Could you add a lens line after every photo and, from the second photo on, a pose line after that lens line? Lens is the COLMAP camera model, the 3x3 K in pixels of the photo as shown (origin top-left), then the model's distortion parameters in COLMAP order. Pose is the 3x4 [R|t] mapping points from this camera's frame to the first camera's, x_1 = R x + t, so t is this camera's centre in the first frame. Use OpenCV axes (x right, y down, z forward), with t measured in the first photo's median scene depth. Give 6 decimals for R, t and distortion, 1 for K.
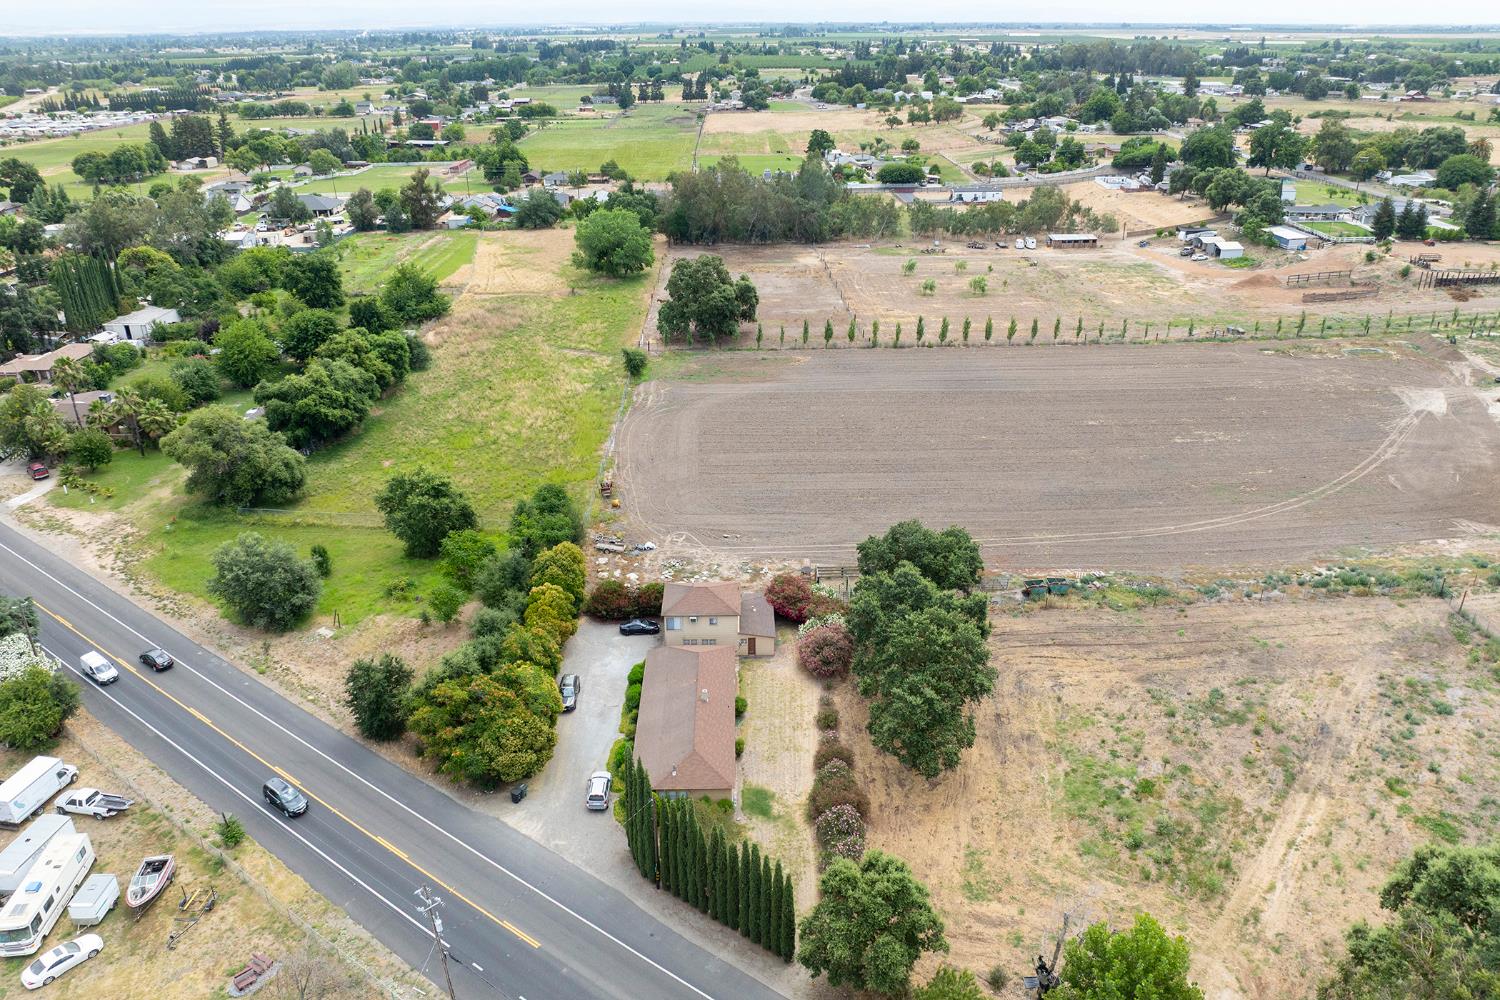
lens RADIAL K [[1049.8, 0, 742.8], [0, 1049.8, 514.9], [0, 0, 1]] dist [-0.044826, 0.013629]
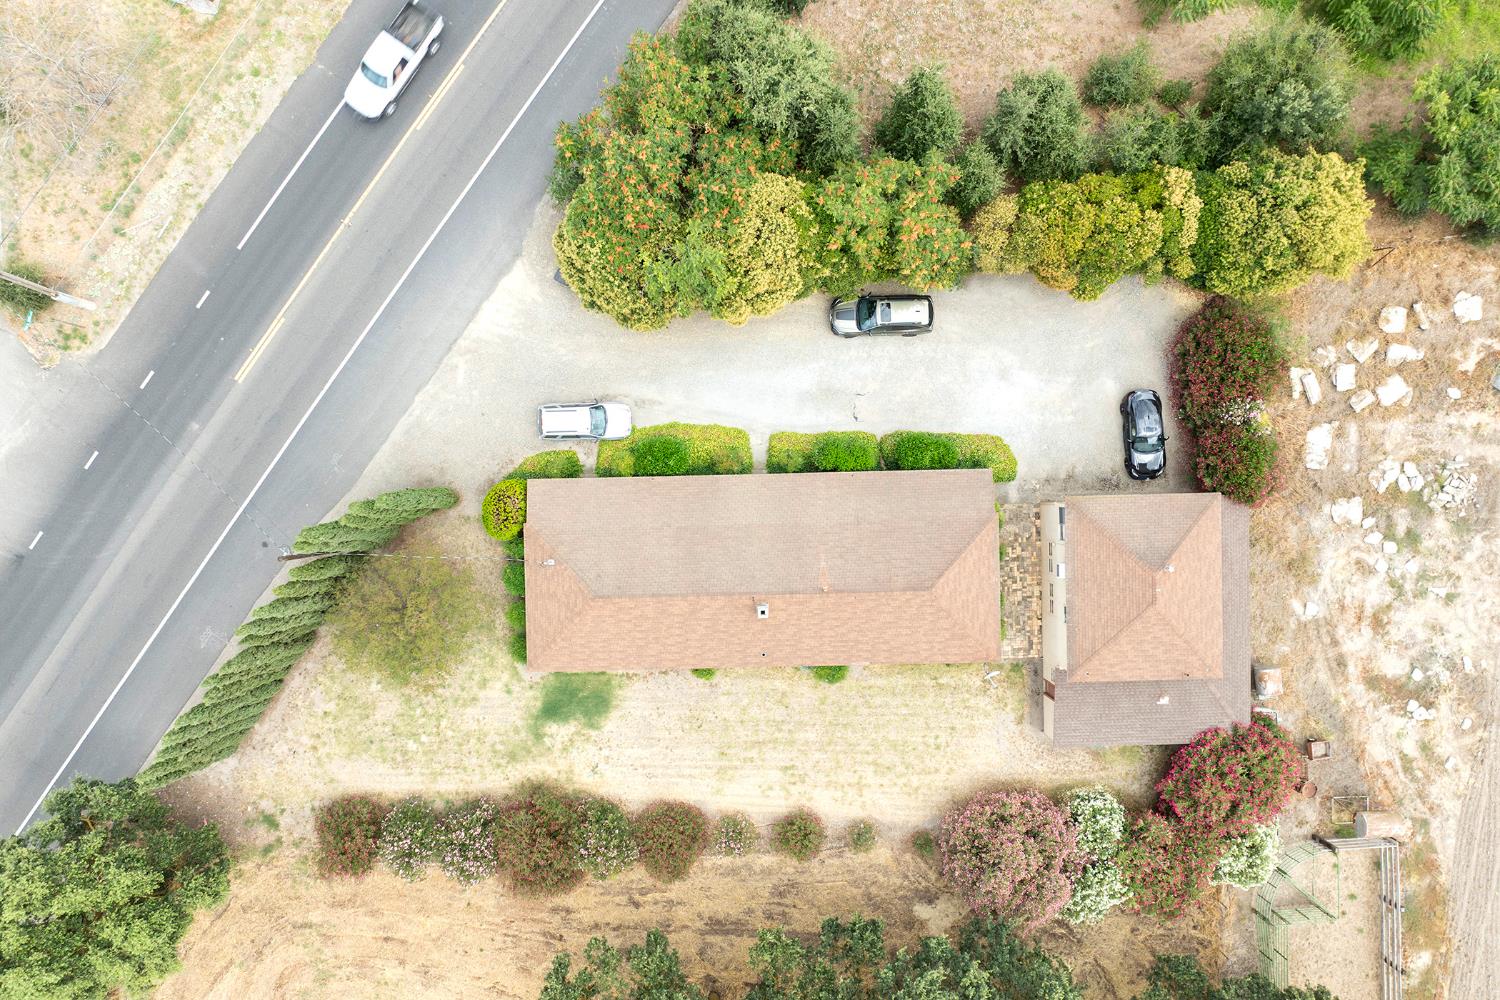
lens RADIAL K [[1049.8, 0, 710.4], [0, 1049.8, 505.6], [0, 0, 1]] dist [-0.044826, 0.013629]
pose [[0.015172, 0.999716, 0.018381, -0.042680], [-0.419075, -0.010333, 0.907893, -0.116446], [0.907825, -0.021478, 0.418799, 0.347073]]
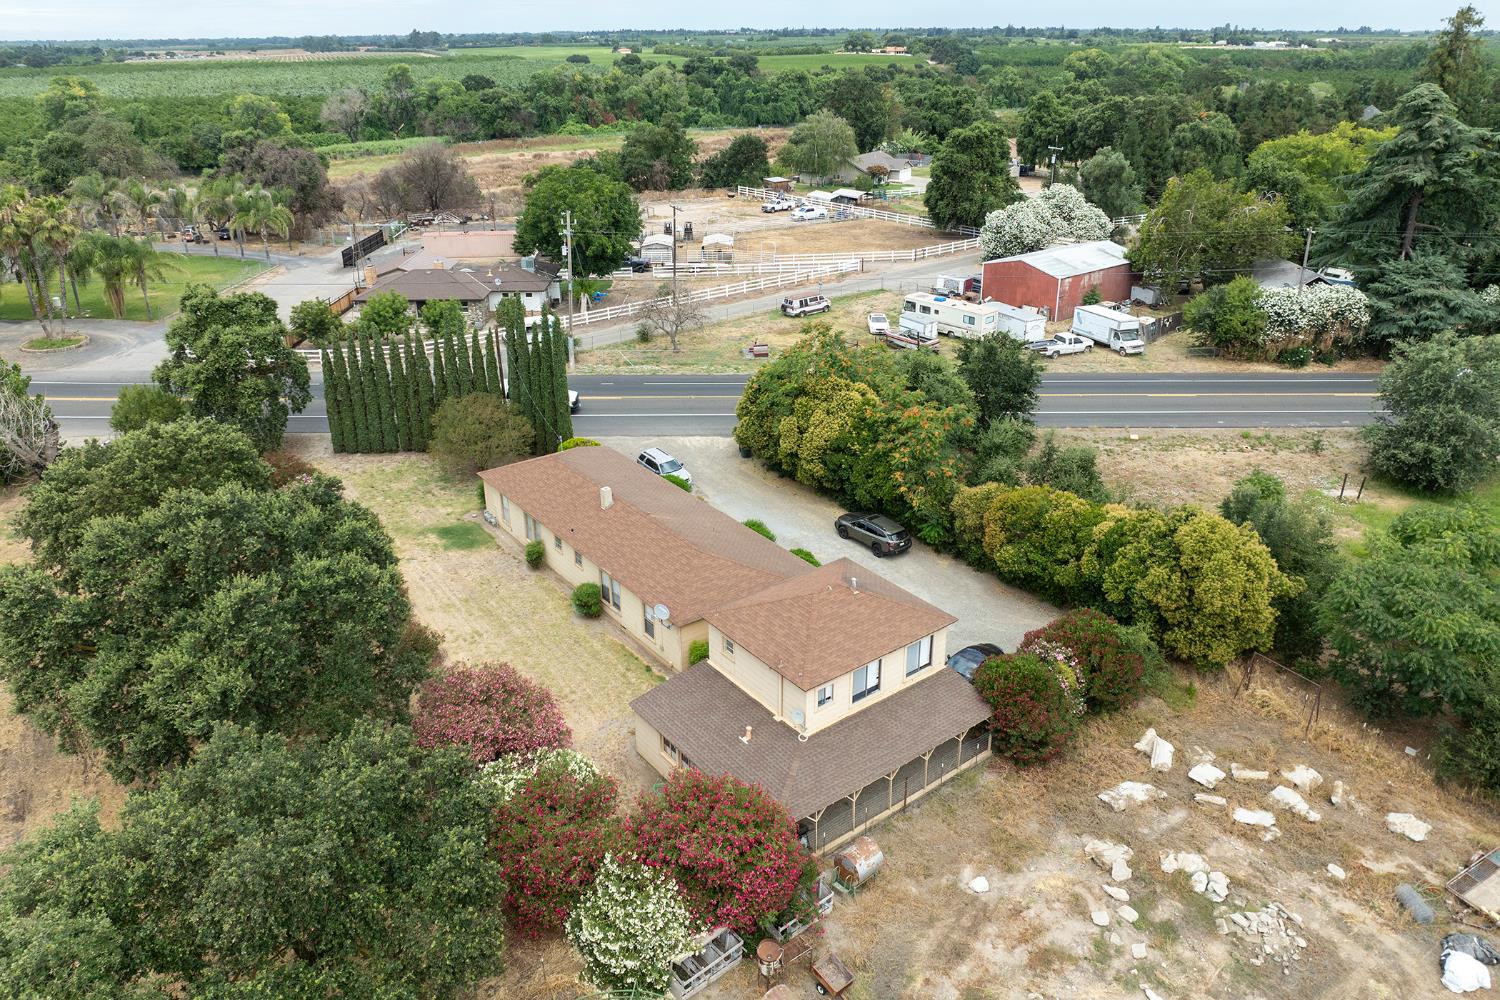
lens RADIAL K [[1049.8, 0, 736.1], [0, 1049.8, 441.9], [0, 0, 1]] dist [-0.044826, 0.013629]
pose [[-0.806942, 0.232621, -0.542893, 0.096015], [-0.237806, 0.713416, 0.659156, -0.112211], [0.540642, 0.661003, -0.520366, 0.592969]]
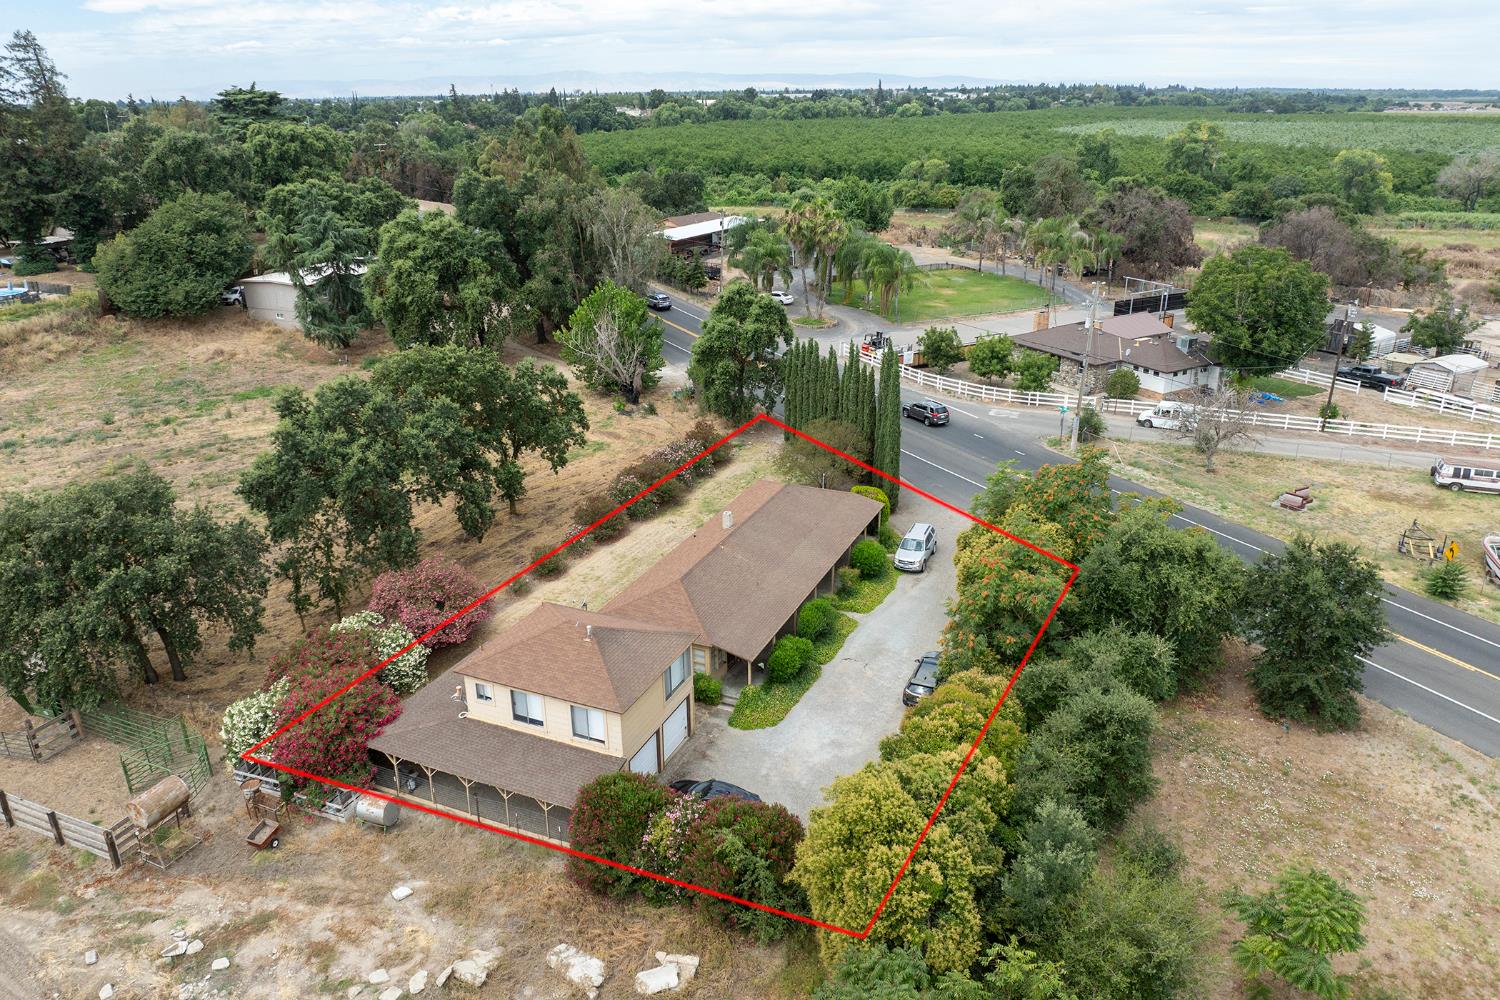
lens RADIAL K [[1049.8, 0, 746.9], [0, 1049.8, 498.1], [0, 0, 1]] dist [-0.044826, 0.013629]
pose [[-0.914011, -0.131078, 0.383930, -0.128599], [0.189419, 0.698991, 0.689588, -0.119897], [-0.358753, 0.703015, -0.614057, 0.615334]]
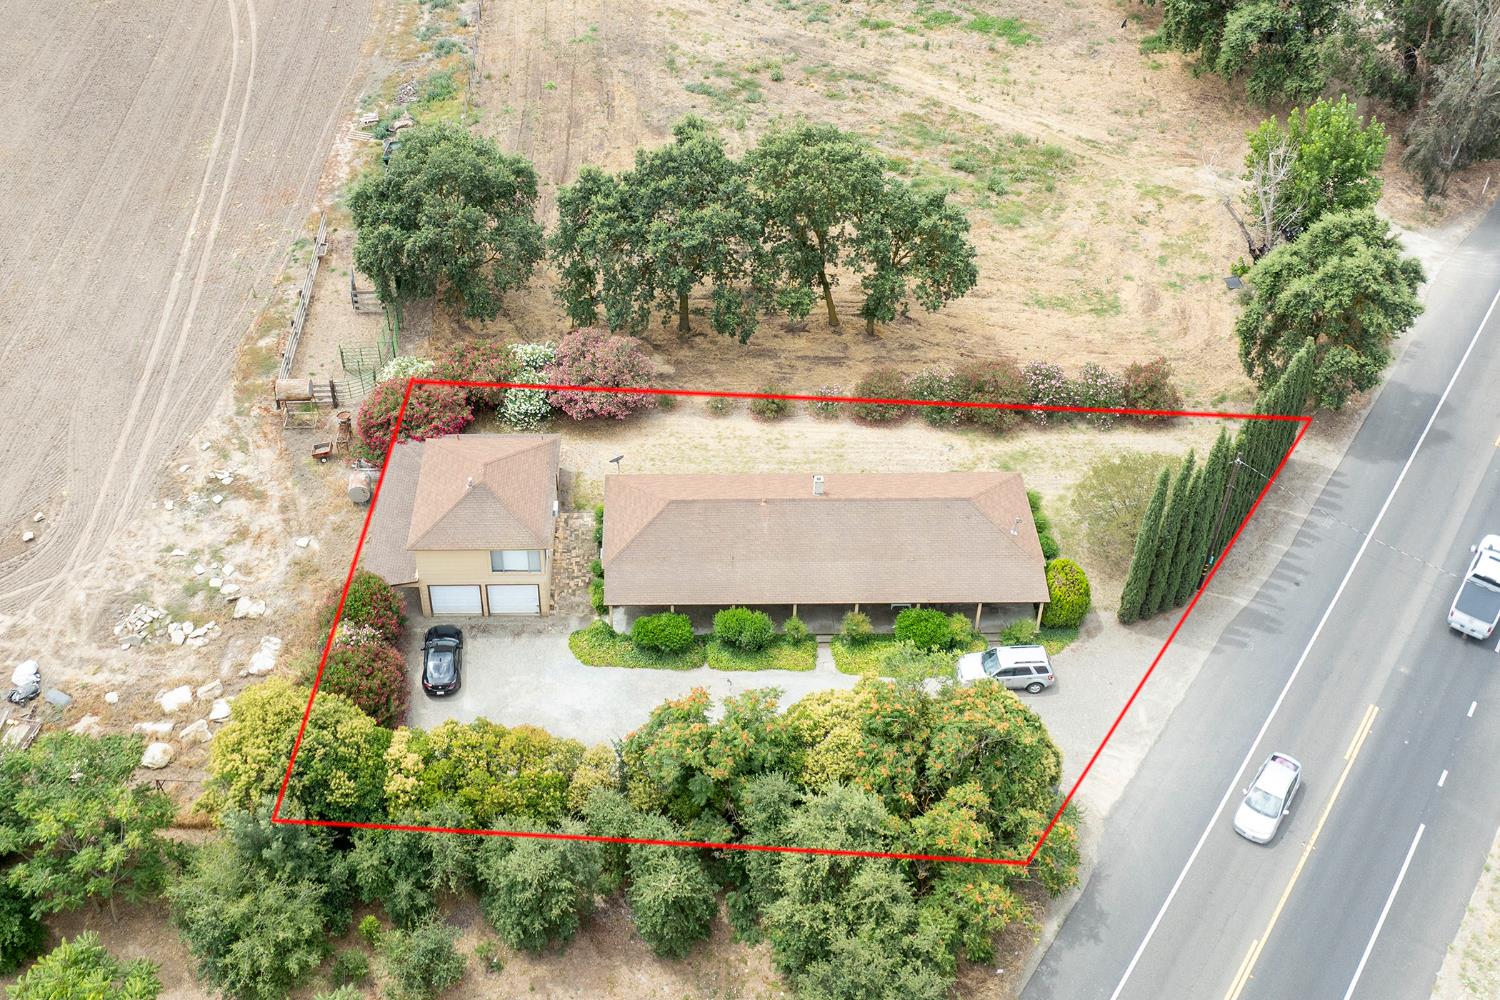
lens RADIAL K [[1578.2, 0, 646.3], [0, 1578.2, 339.2], [0, 0, 1]] dist [-0.035296, 0.000000]
pose [[0.013044, -0.600347, 0.799633, -0.296019], [0.441683, 0.720914, 0.534041, -0.166426], [-0.897077, 0.346218, 0.274566, 0.370459]]
